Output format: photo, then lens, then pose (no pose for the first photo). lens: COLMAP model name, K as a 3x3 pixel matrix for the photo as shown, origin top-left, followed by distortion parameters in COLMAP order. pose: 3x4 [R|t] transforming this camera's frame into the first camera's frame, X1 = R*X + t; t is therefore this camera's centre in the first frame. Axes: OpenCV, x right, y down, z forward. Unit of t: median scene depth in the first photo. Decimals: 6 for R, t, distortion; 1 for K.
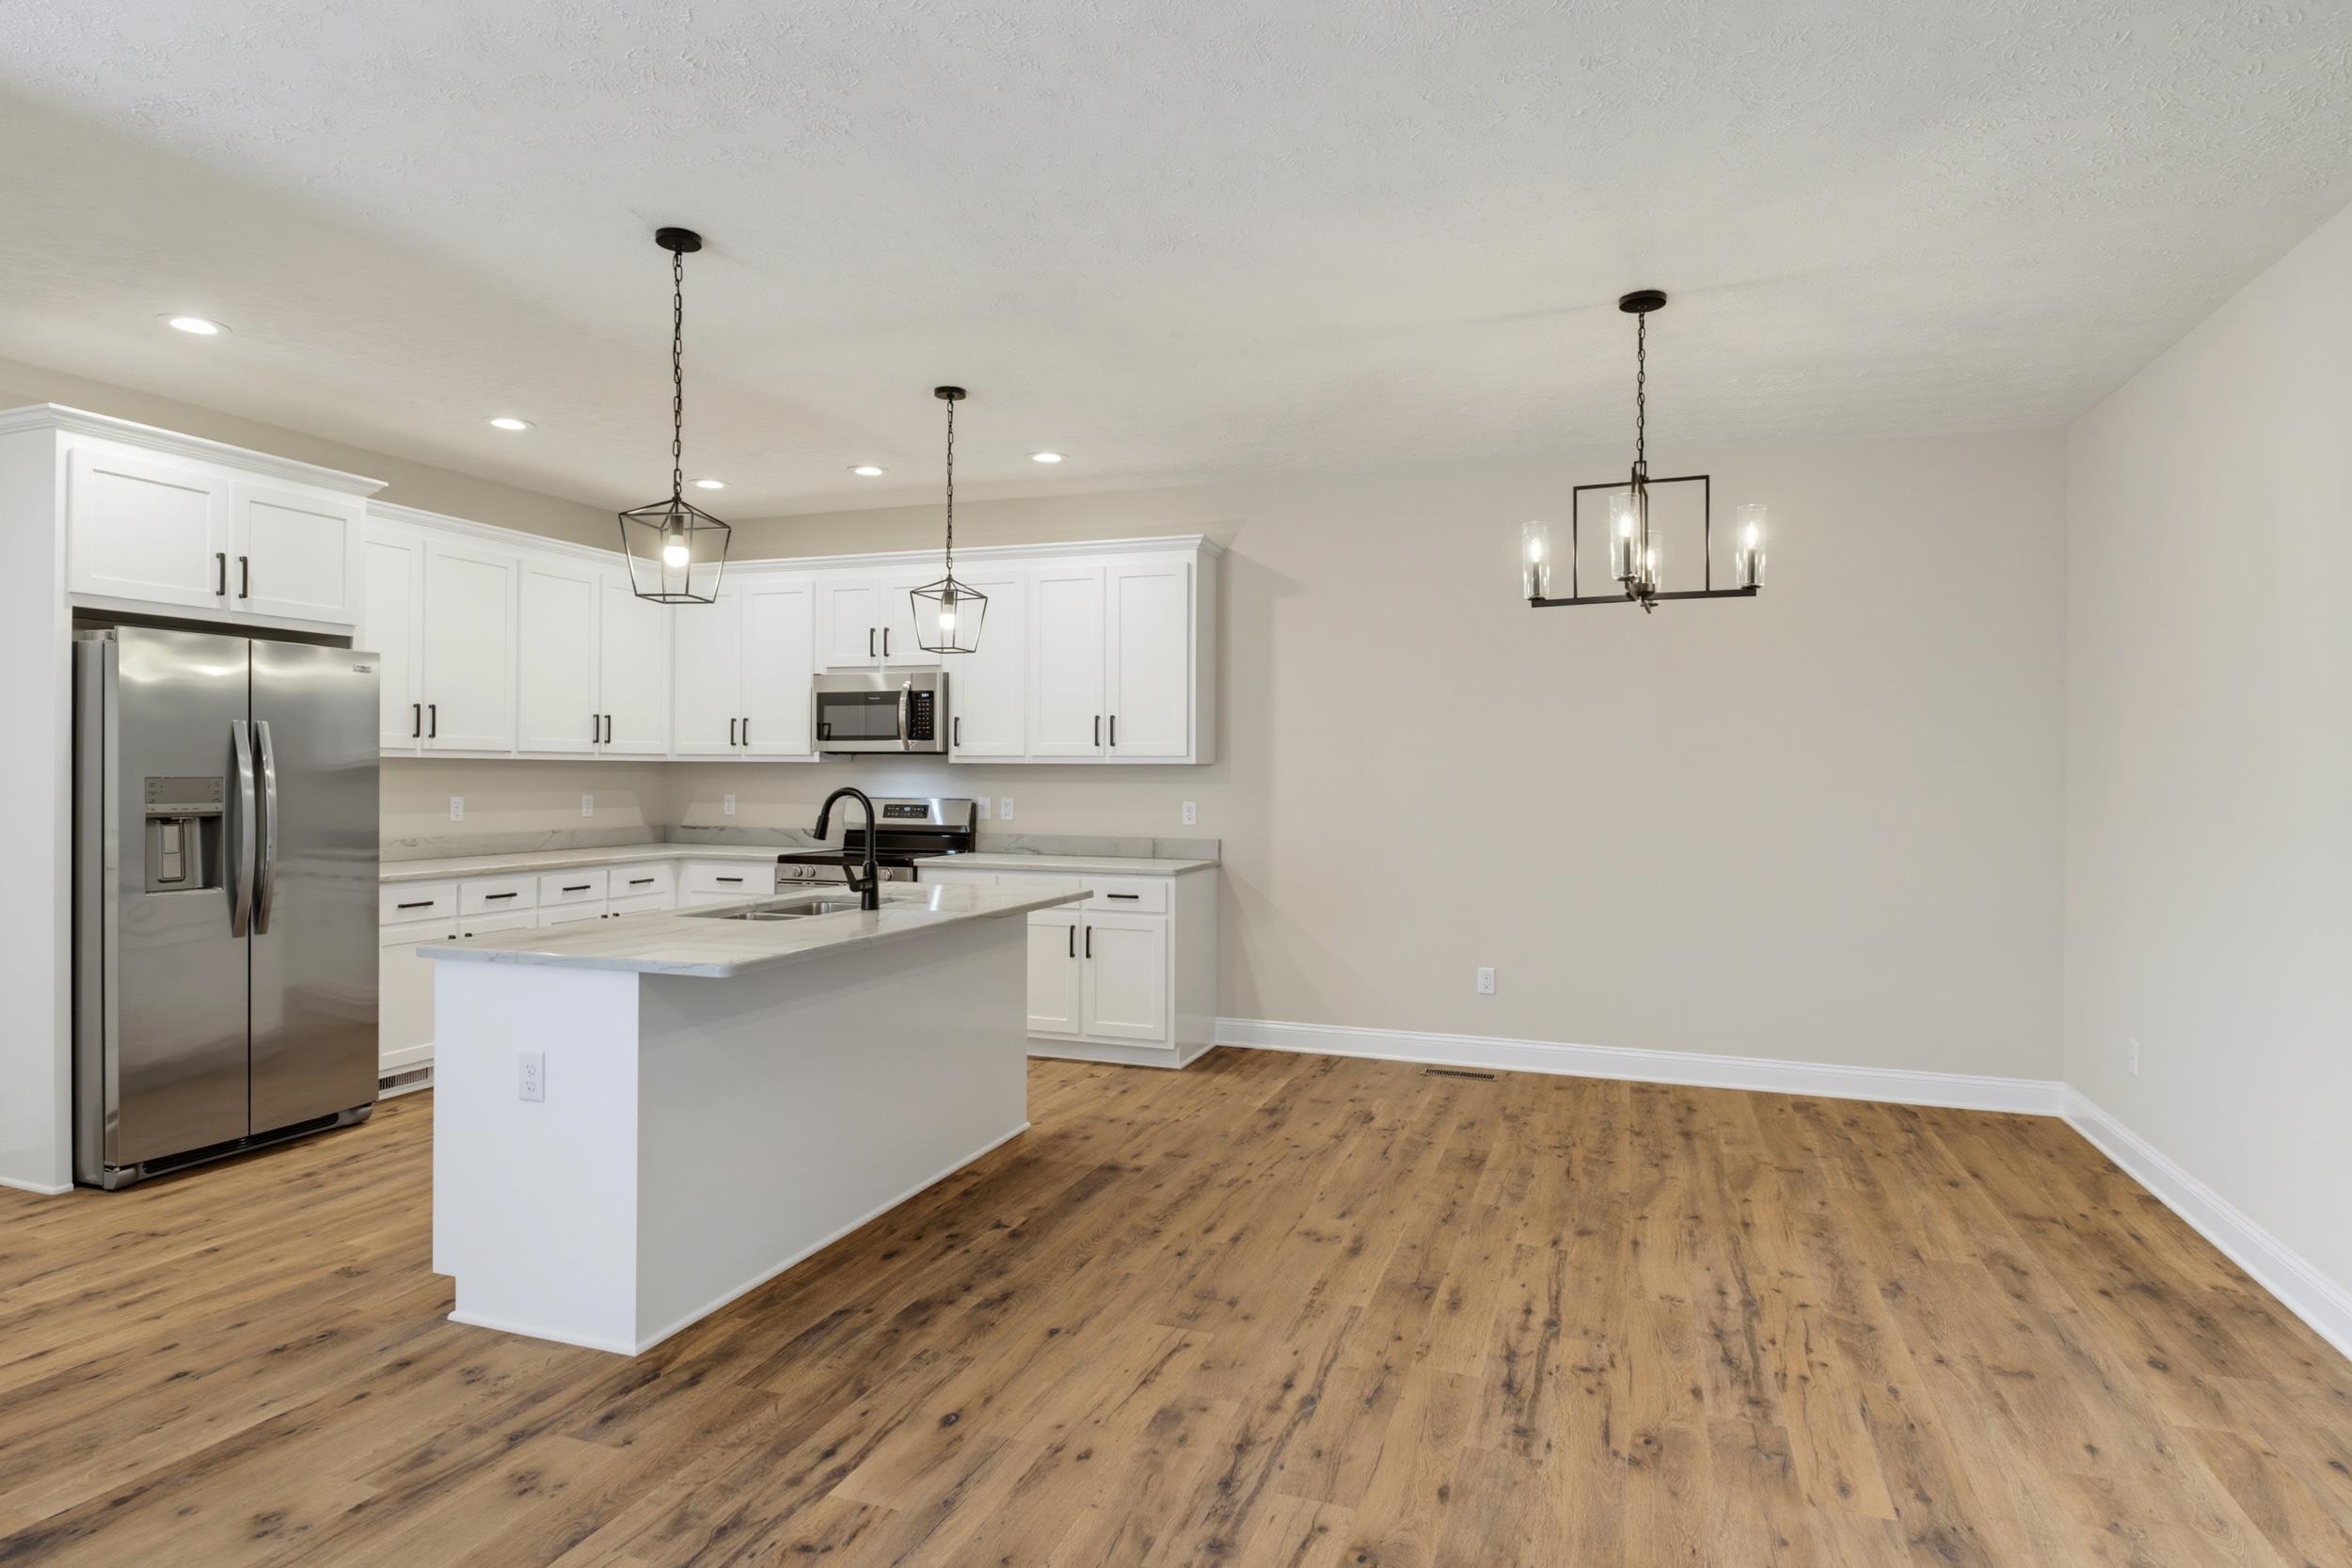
lens RADIAL K [[1306.2, 0, 1182.1], [0, 1306.2, 789.5], [0, 0, 1]] dist [0.008640, -0.026135]
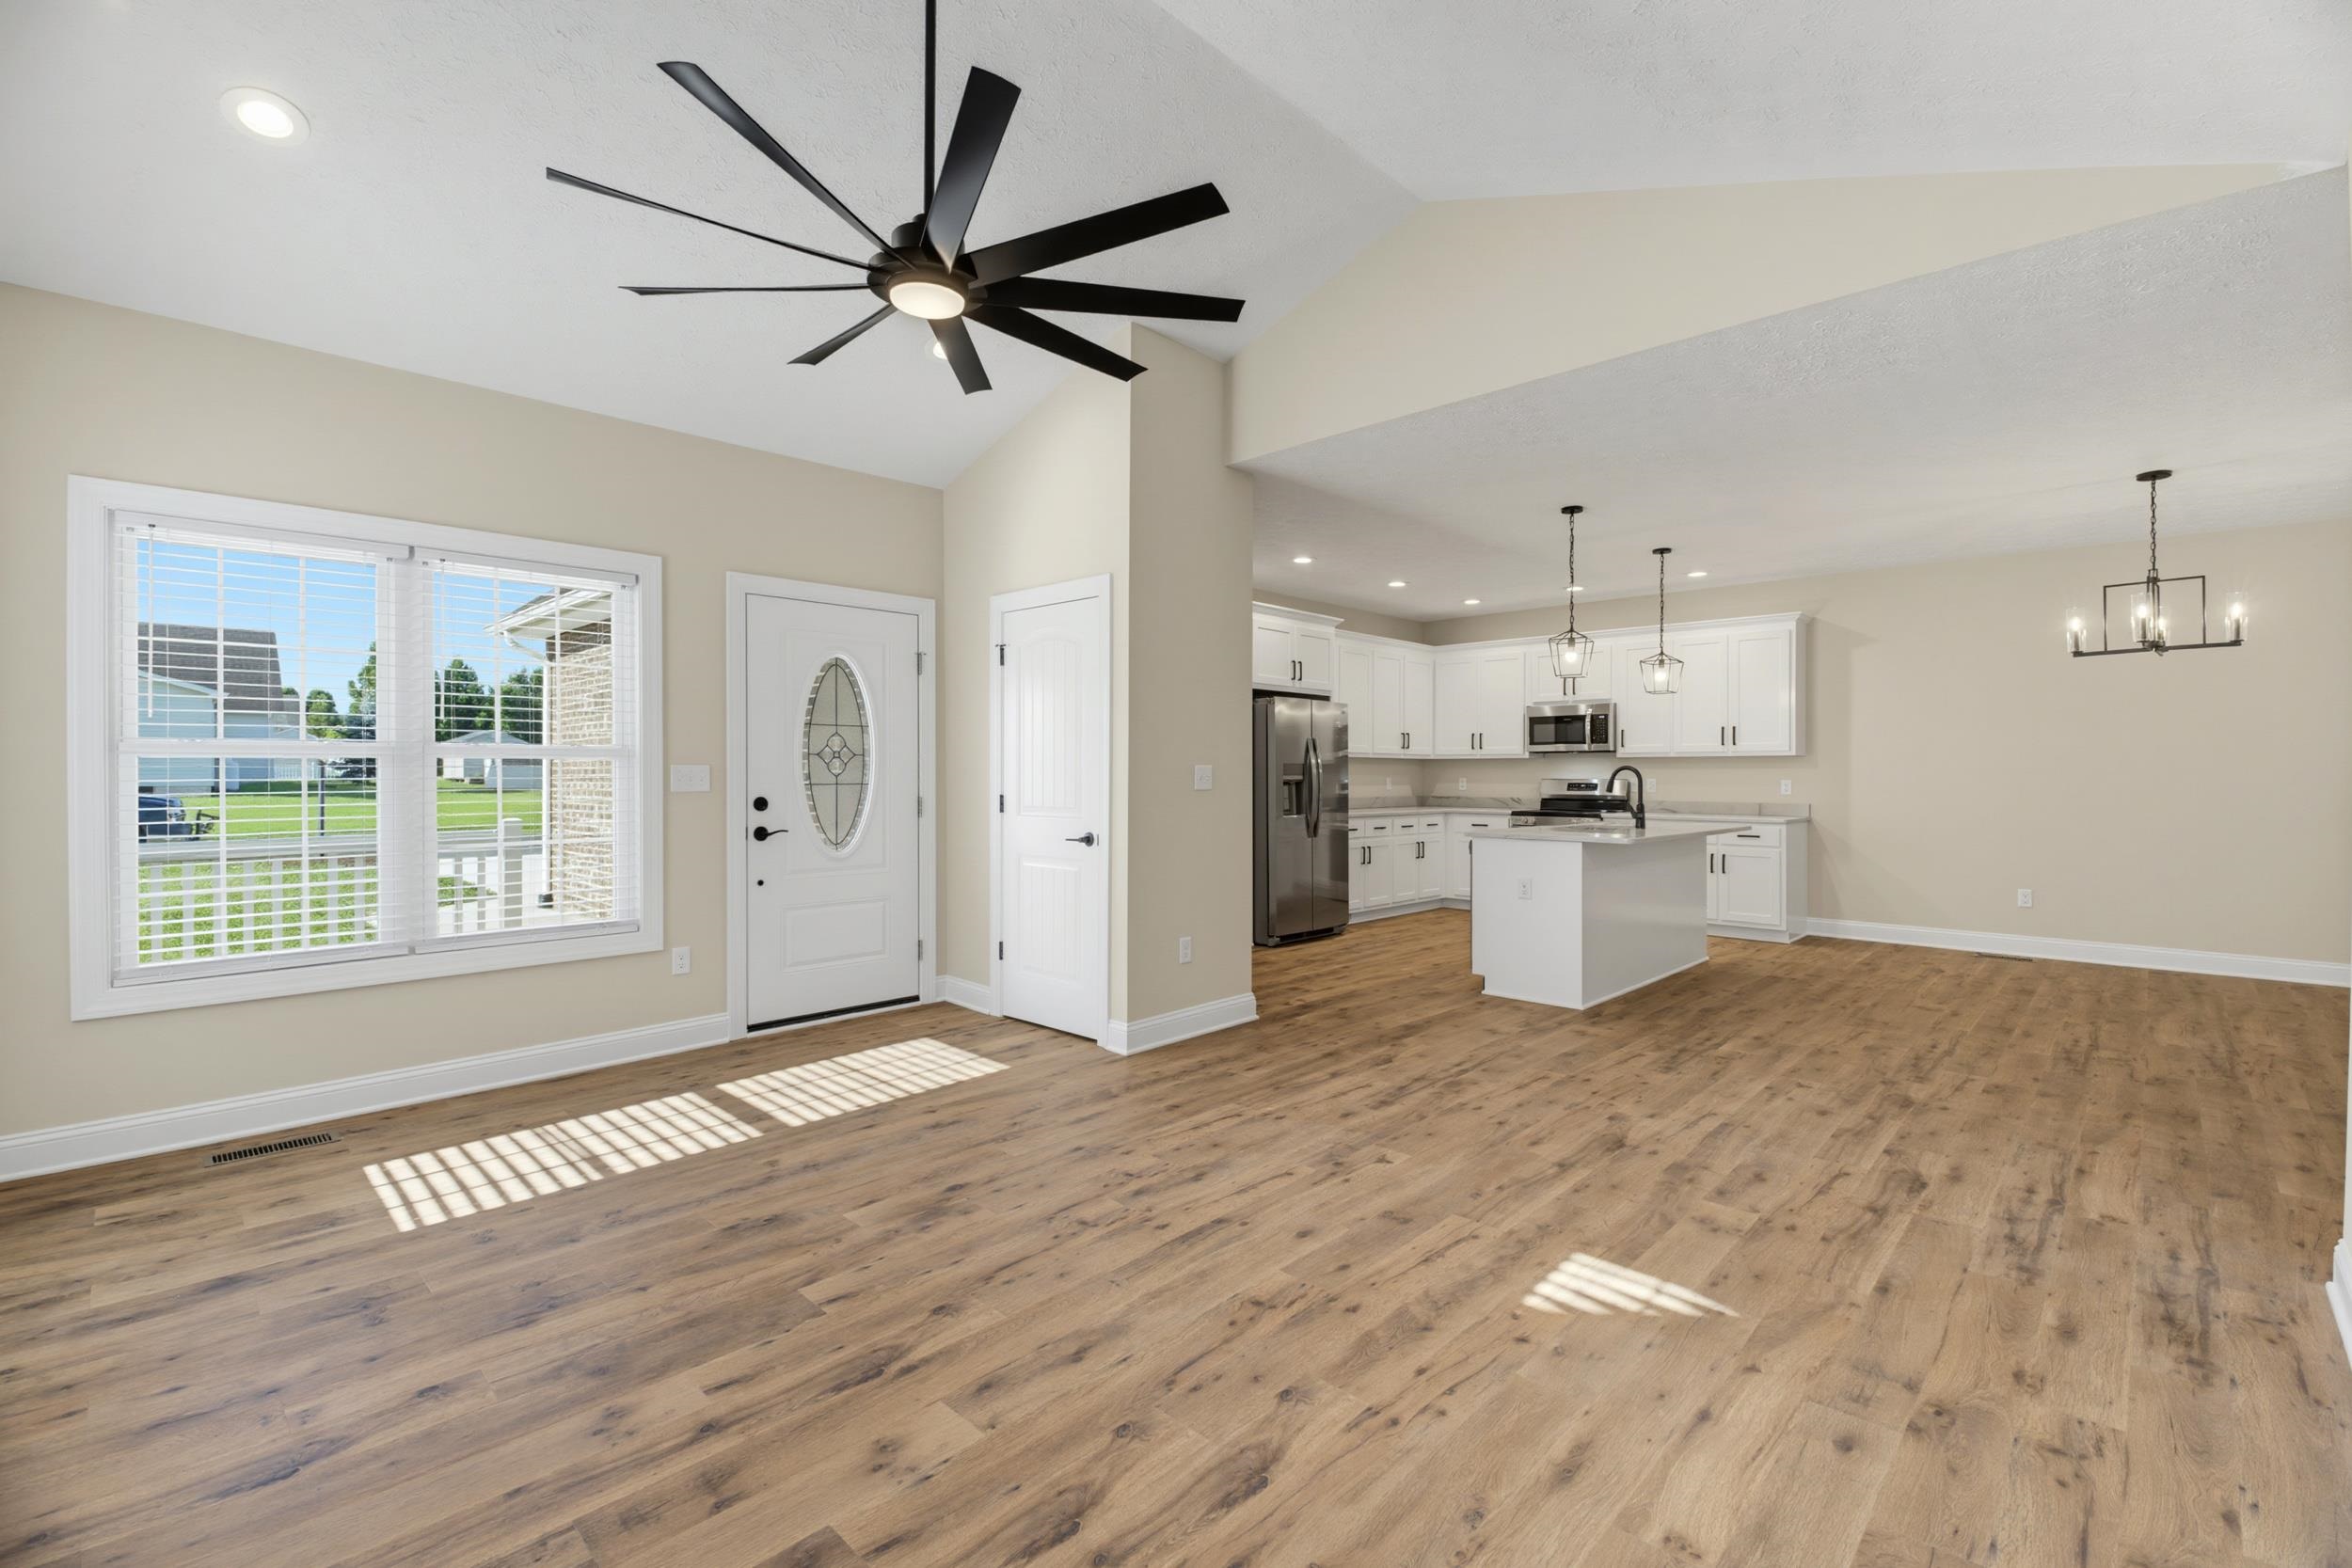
lens RADIAL K [[1038.2, 0, 1152.4], [0, 1038.2, 782.8], [0, 0, 1]] dist [0.000469, -0.007807]
pose [[0.904668, -0.001211, -0.426116, -0.253683], [-0.002250, 0.999968, -0.007619, 0.039754], [0.426112, 0.007852, 0.904636, -0.758097]]
